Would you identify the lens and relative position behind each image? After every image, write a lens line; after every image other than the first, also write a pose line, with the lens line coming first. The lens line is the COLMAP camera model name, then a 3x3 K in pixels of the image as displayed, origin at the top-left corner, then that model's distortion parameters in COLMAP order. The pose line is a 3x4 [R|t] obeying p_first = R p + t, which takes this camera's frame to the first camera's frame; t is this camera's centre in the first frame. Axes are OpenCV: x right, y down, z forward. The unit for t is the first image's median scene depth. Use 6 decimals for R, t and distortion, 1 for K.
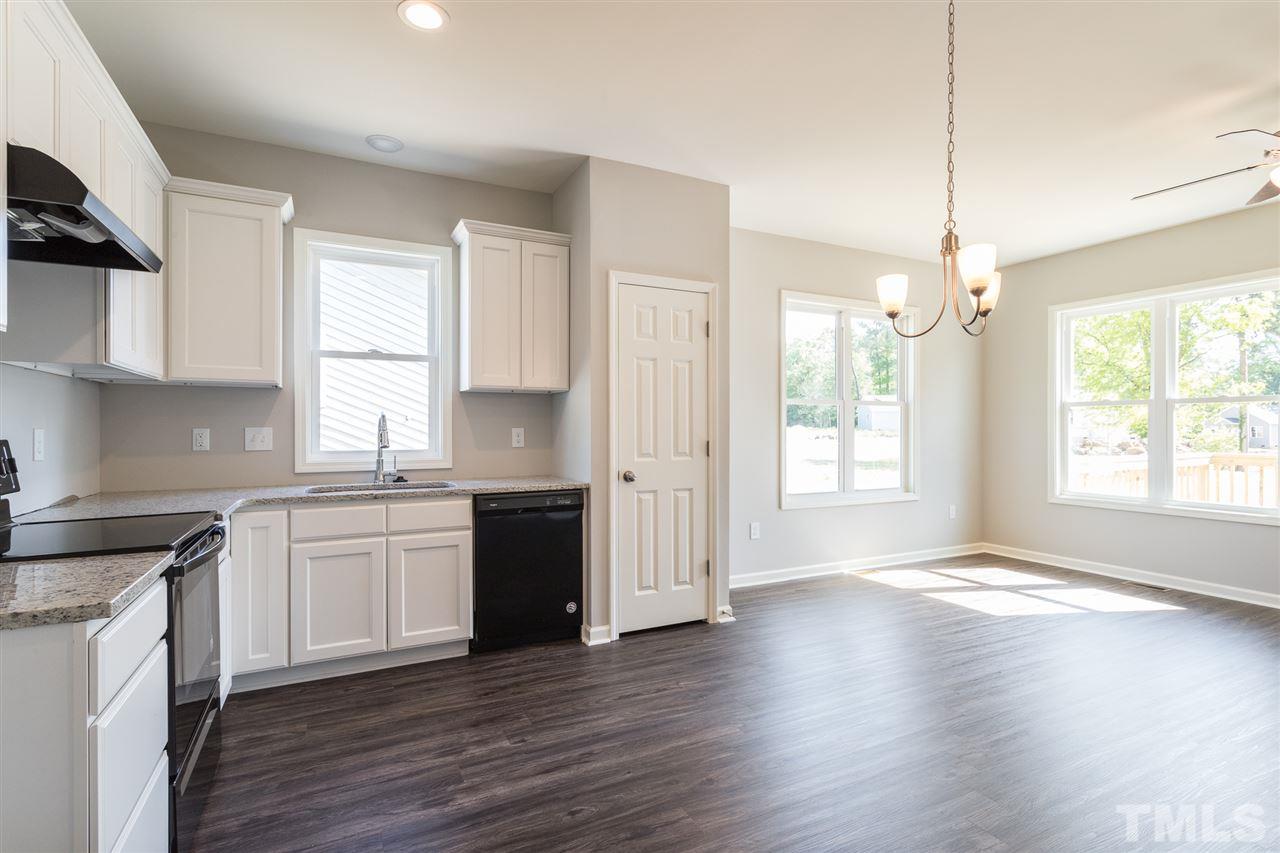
lens RADIAL K [[615.0, 0, 655.3], [0, 615.0, 425.3], [0, 0, 1]] dist [0.001709, 0.002073]
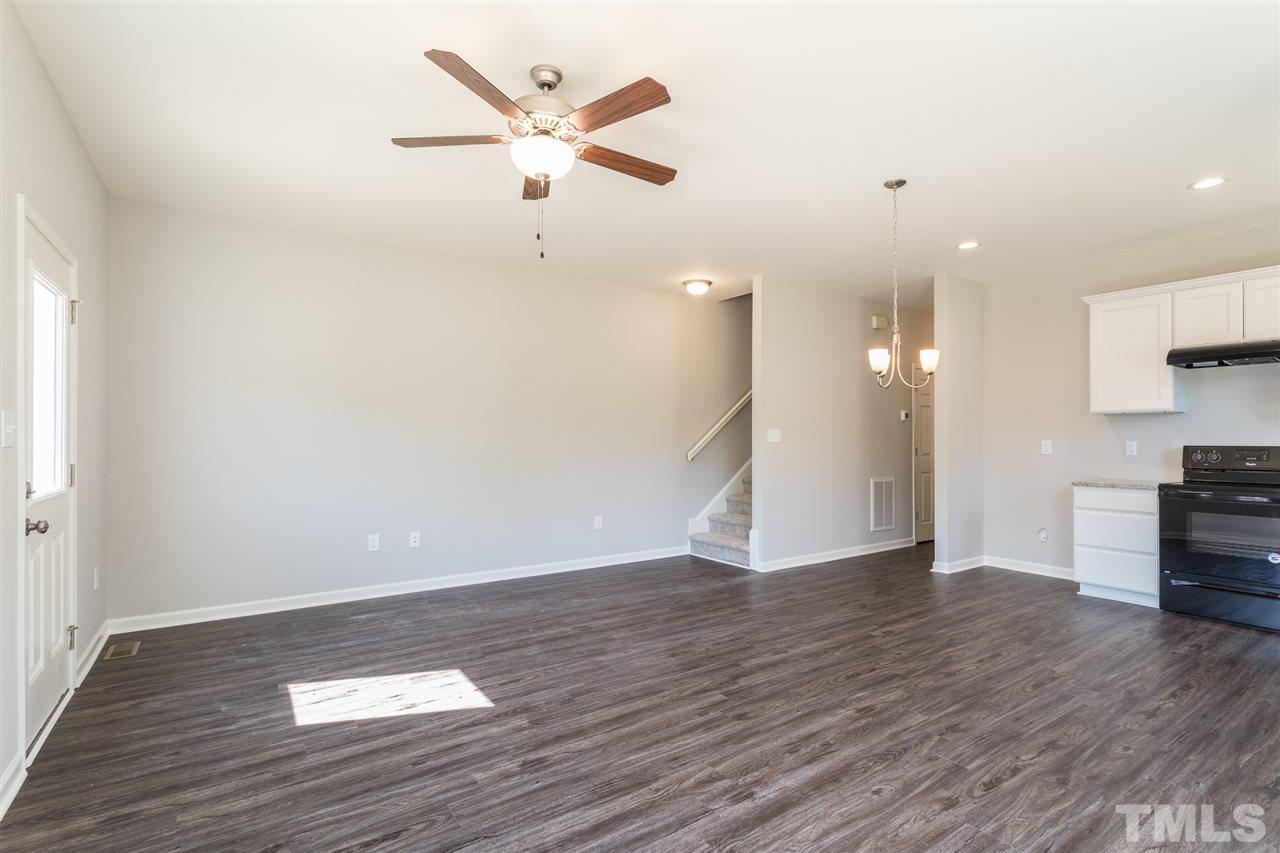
lens RADIAL K [[615.0, 0, 641.1], [0, 615.0, 432.3], [0, 0, 1]] dist [0.001709, 0.002073]
pose [[-0.991981, -0.002288, -0.126368, 0.759532], [-0.000498, 0.999899, -0.014195, 0.003538], [0.126388, -0.014019, -0.991882, 1.419965]]
